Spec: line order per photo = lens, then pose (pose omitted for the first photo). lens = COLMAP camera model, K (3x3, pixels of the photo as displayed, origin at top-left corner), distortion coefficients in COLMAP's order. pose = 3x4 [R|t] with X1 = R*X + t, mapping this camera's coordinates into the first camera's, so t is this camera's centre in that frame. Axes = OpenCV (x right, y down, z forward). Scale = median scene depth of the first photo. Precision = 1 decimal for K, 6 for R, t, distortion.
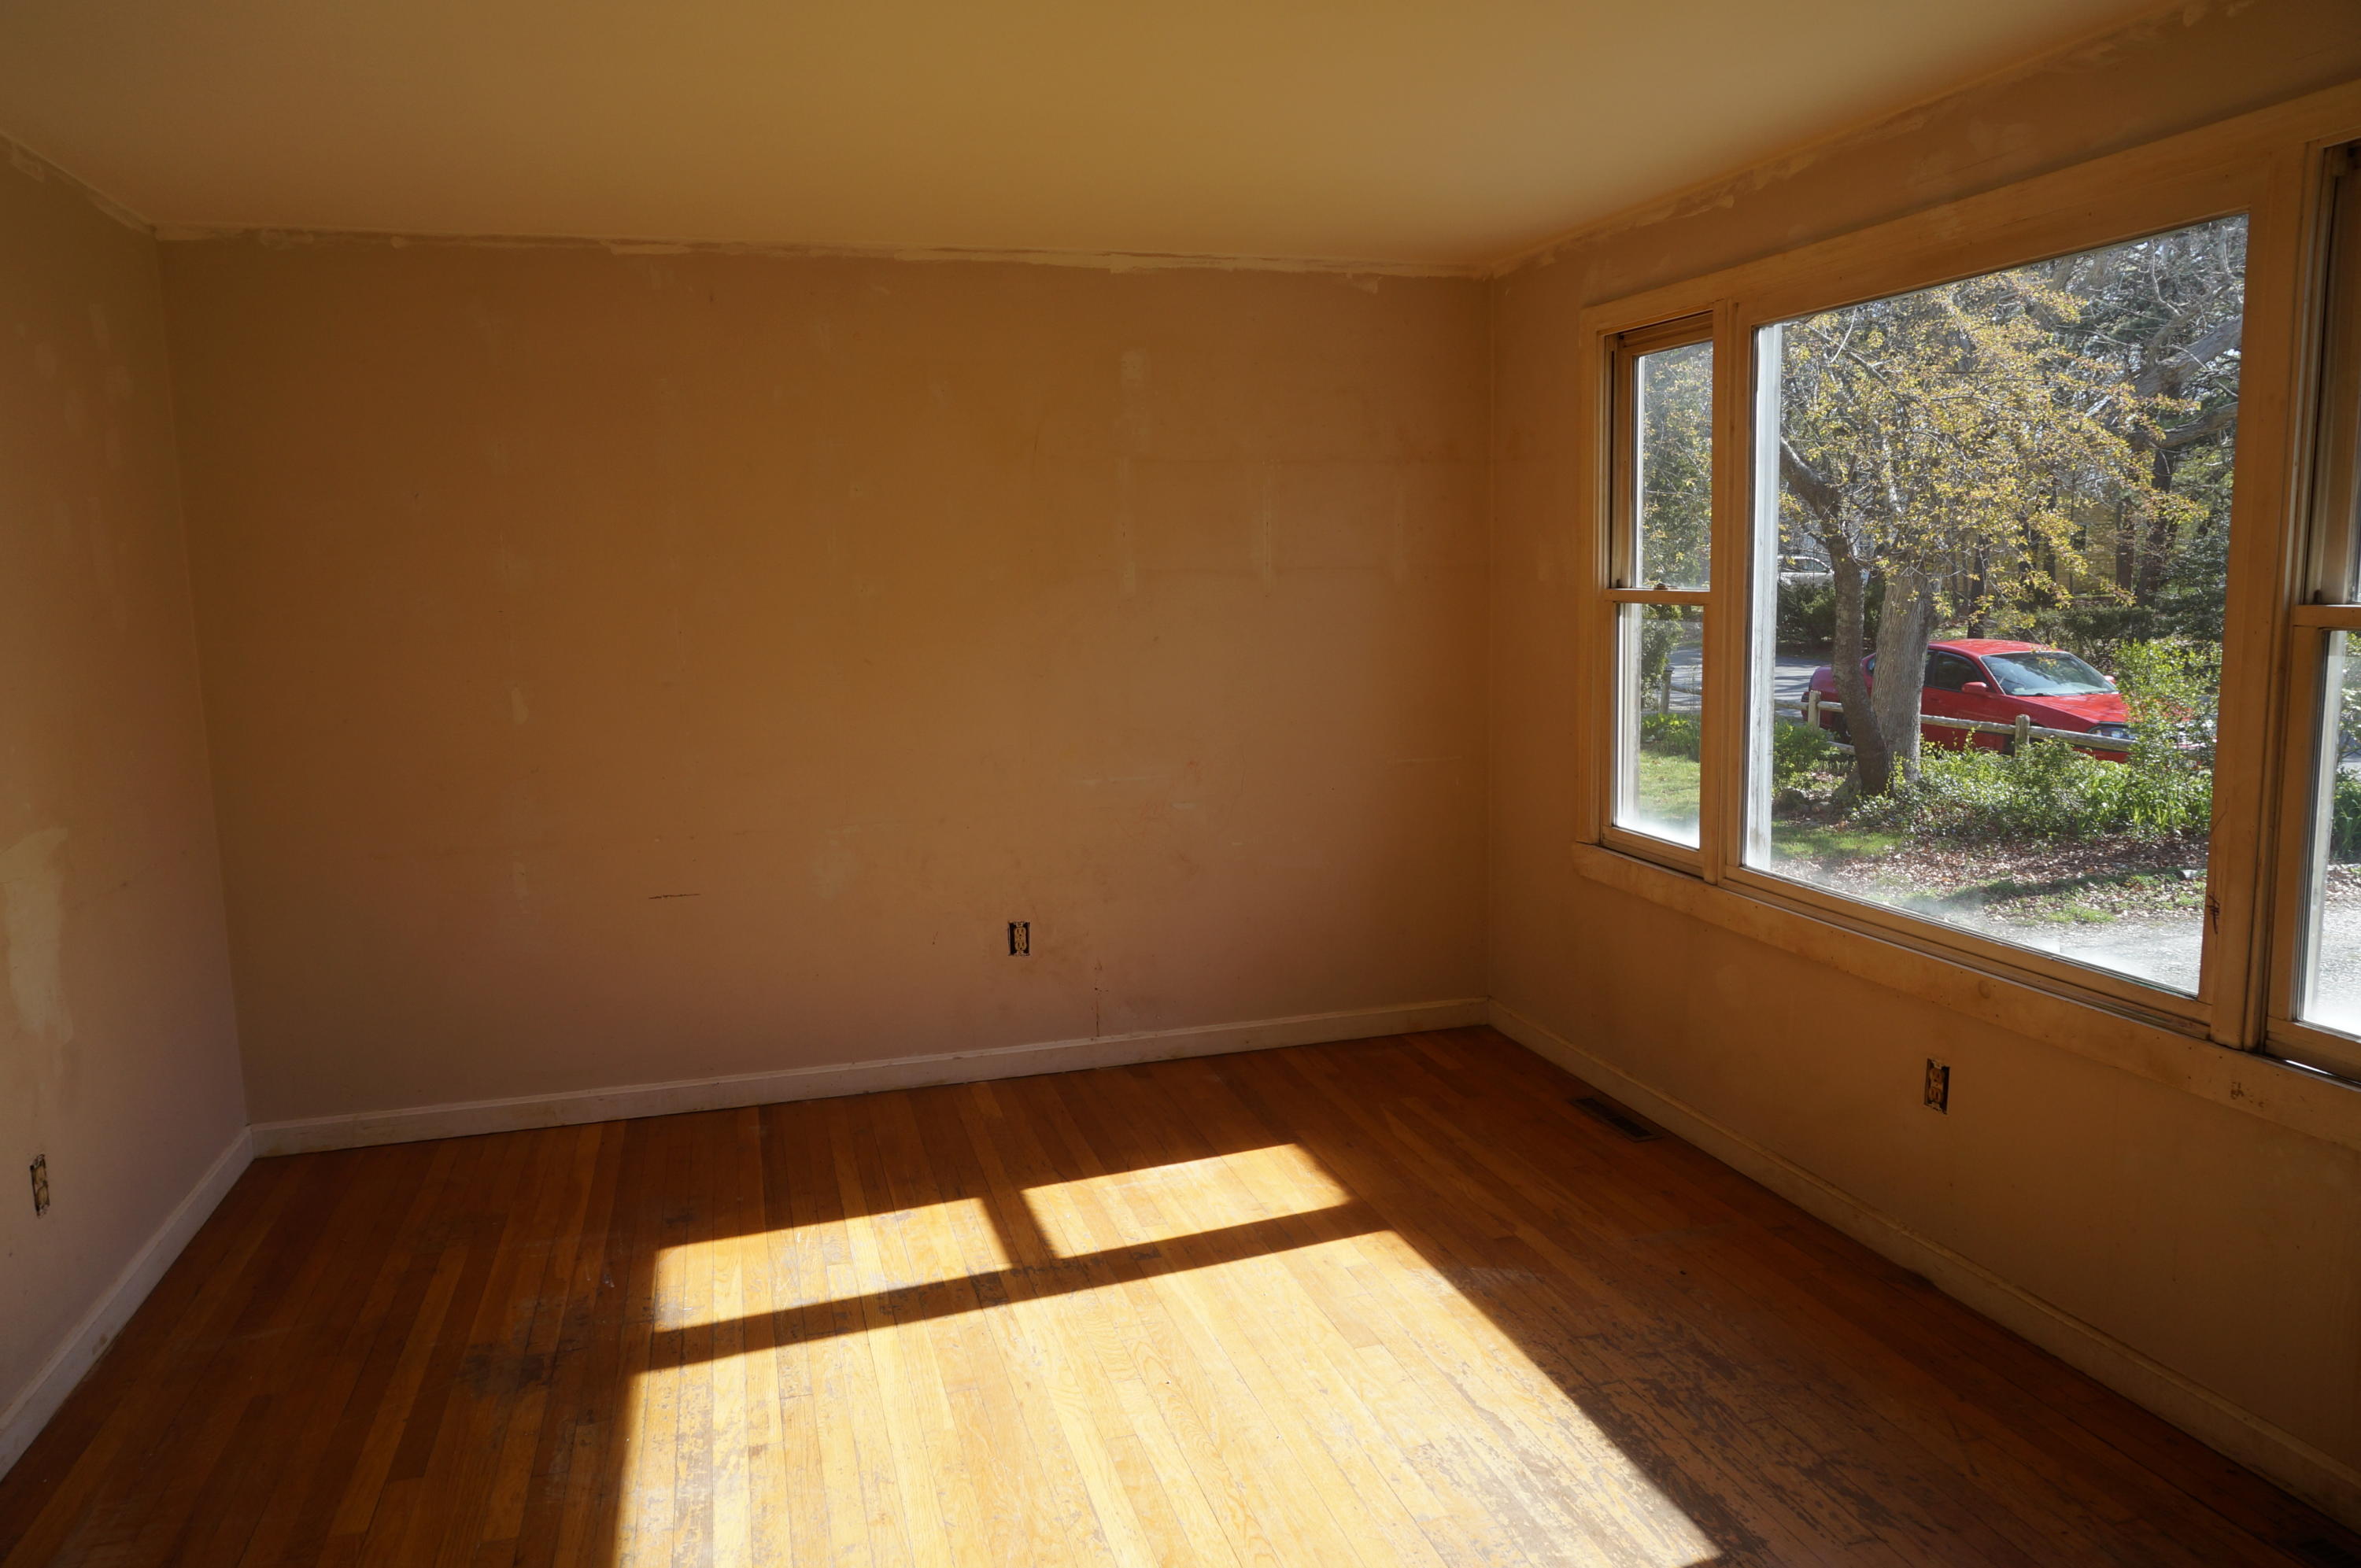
lens RADIAL K [[1565.7, 0, 1180.5], [0, 1565.7, 784.0], [0, 0, 1]] dist [-0.054089, 0.035228]
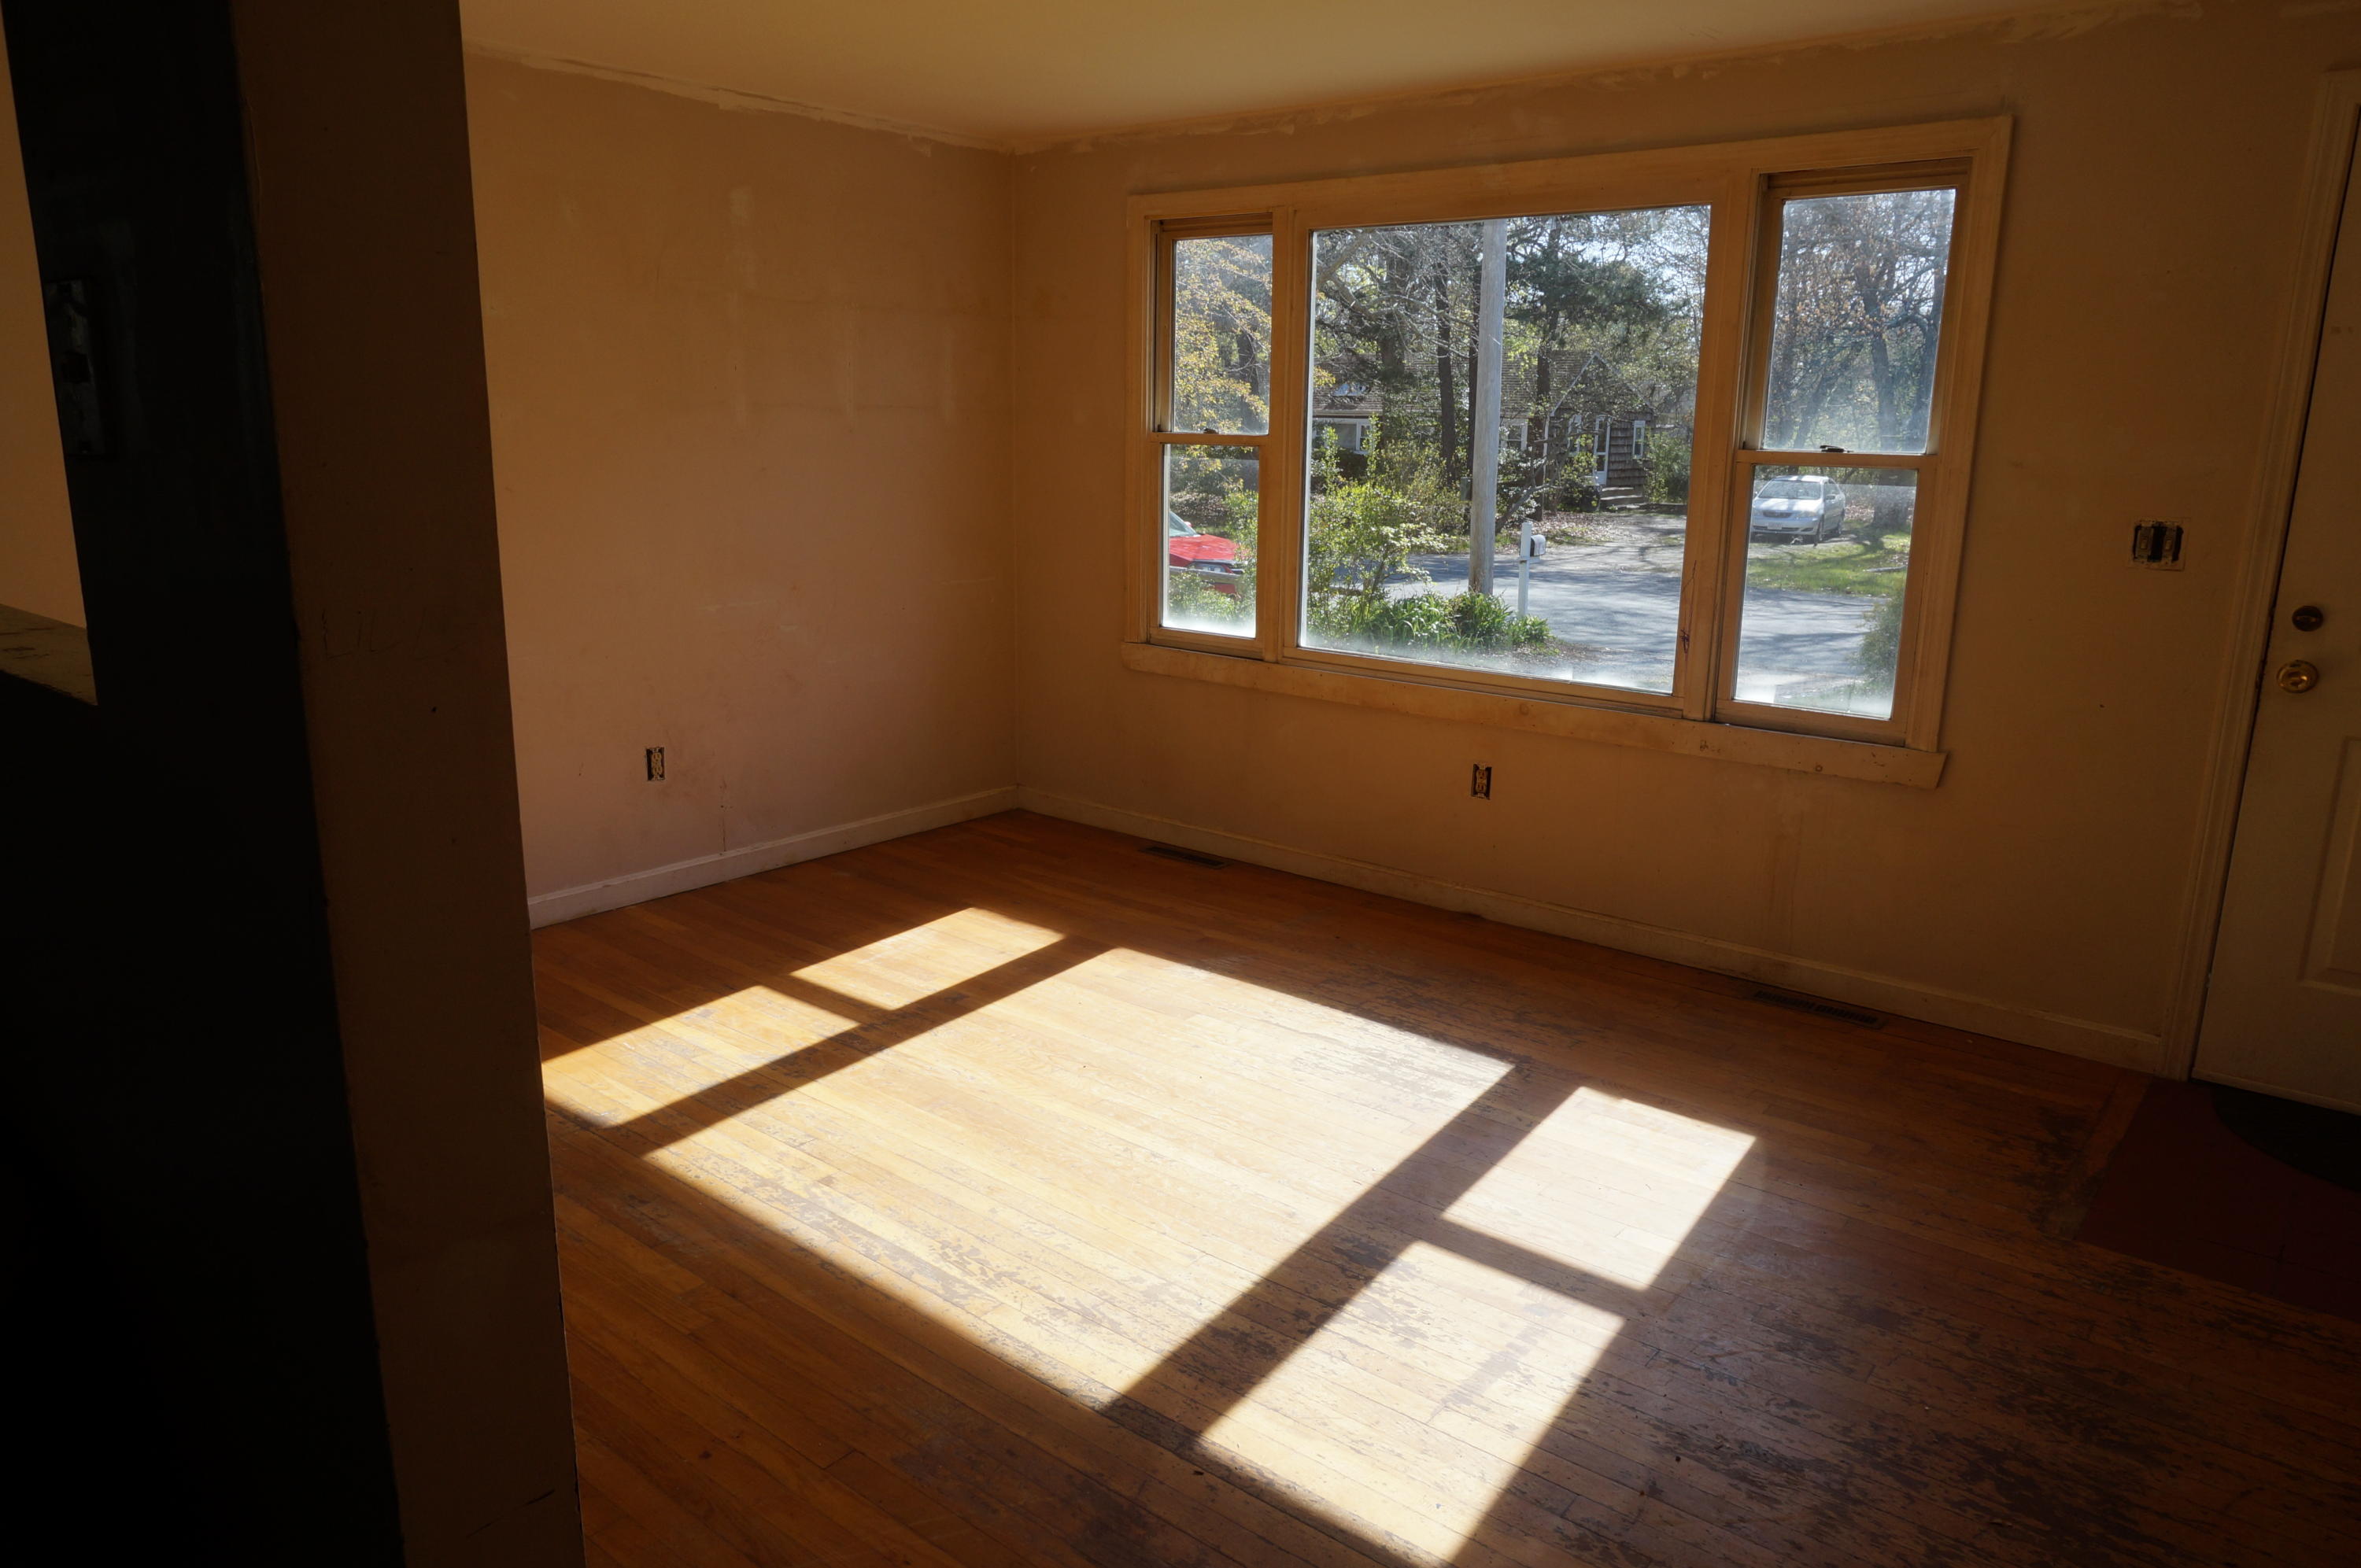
lens RADIAL K [[1565.7, 0, 1180.5], [0, 1565.7, 784.0], [0, 0, 1]] dist [-0.054089, 0.035228]
pose [[0.824668, -0.096554, 0.557316, -0.474595], [0.045899, 0.993496, 0.104204, 0.026010], [-0.563752, -0.060353, 0.823736, -0.045570]]
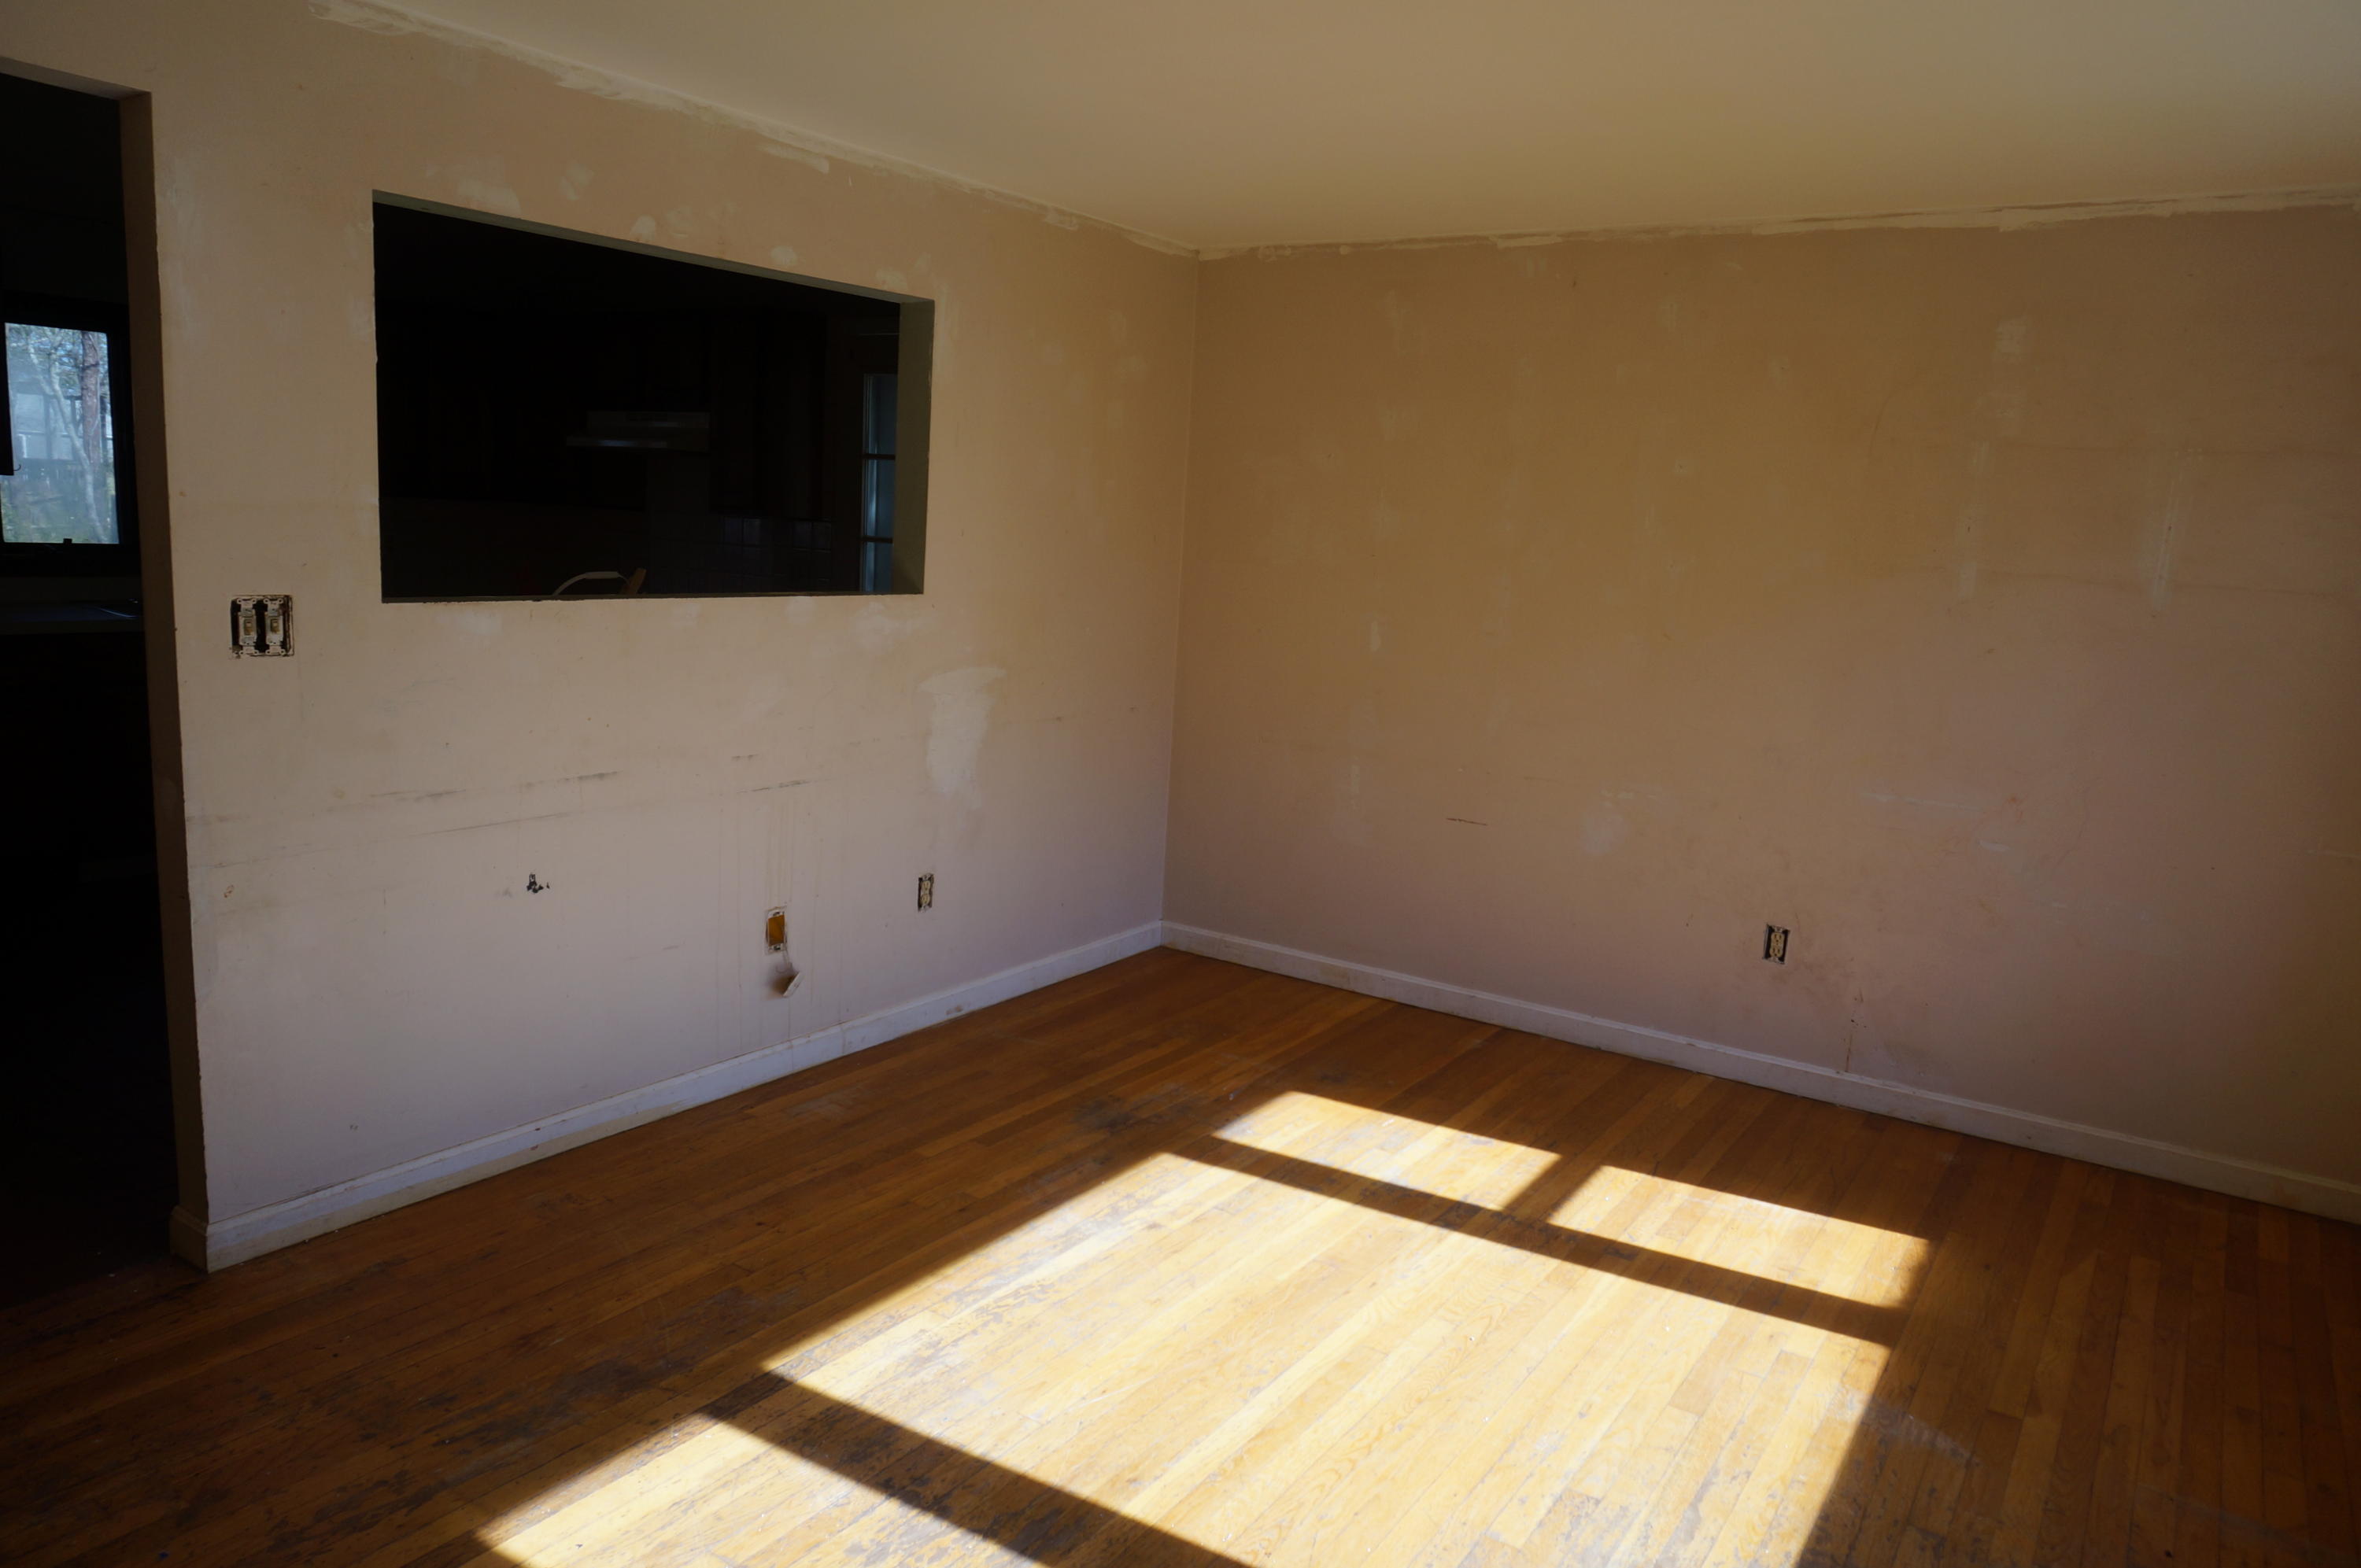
lens RADIAL K [[1565.7, 0, 1180.5], [0, 1565.7, 784.0], [0, 0, 1]] dist [-0.054089, 0.035228]
pose [[0.633988, 0.184038, -0.751125, 0.438337], [-0.172989, 0.980408, 0.094205, -0.028120], [0.753747, 0.070212, 0.653404, 0.122713]]
